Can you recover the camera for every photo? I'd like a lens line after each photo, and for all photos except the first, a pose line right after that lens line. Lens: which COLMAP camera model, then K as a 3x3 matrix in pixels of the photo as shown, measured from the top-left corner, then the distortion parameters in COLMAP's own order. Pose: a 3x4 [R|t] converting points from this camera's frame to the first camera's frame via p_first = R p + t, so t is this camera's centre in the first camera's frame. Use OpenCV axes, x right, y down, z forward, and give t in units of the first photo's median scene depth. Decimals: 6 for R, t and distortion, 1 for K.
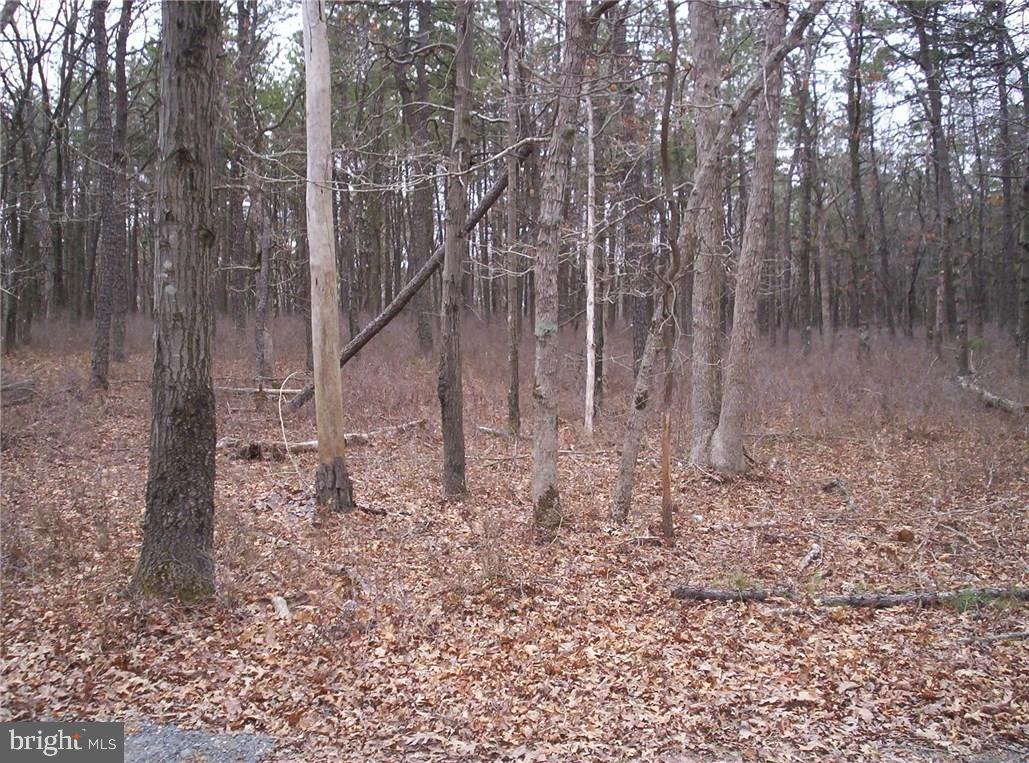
lens RADIAL K [[1127.9, 0, 500.2], [0, 1127.9, 407.2], [0, 0, 1]] dist [-0.096314, 0.040321]
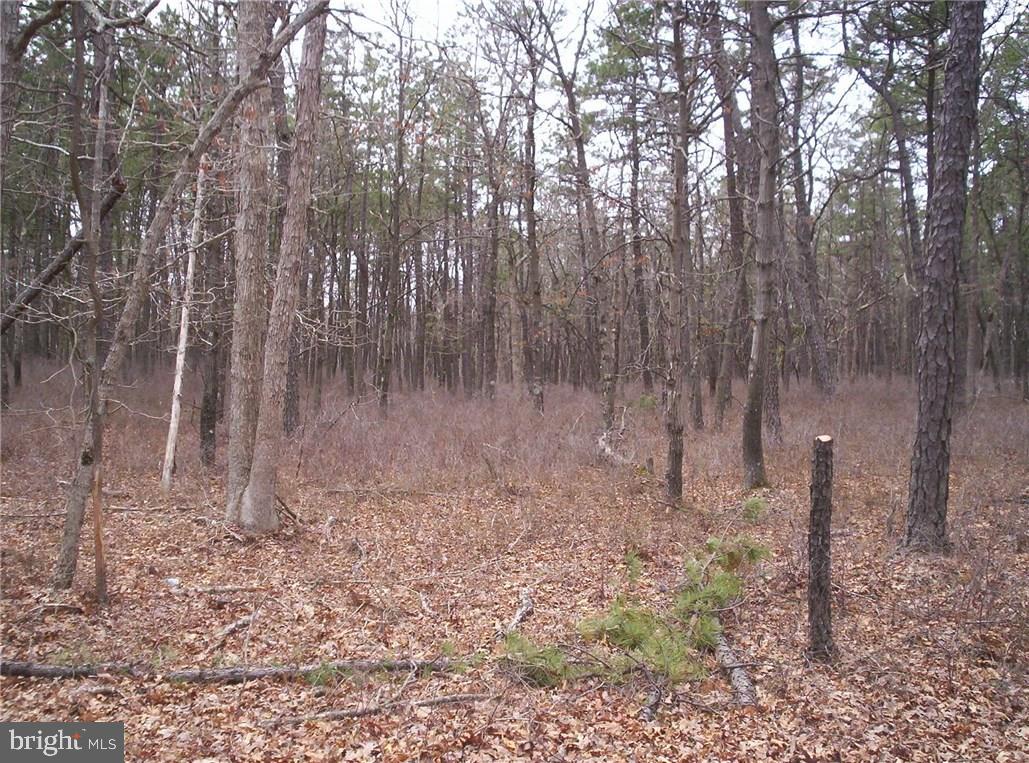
lens RADIAL K [[1127.9, 0, 500.2], [0, 1127.9, 407.2], [0, 0, 1]] dist [-0.096314, 0.040321]
pose [[0.979917, 0.016467, 0.198726, 0.212811], [-0.007347, 0.998889, -0.046545, -0.004315], [-0.199271, 0.044150, 0.978949, 0.022385]]
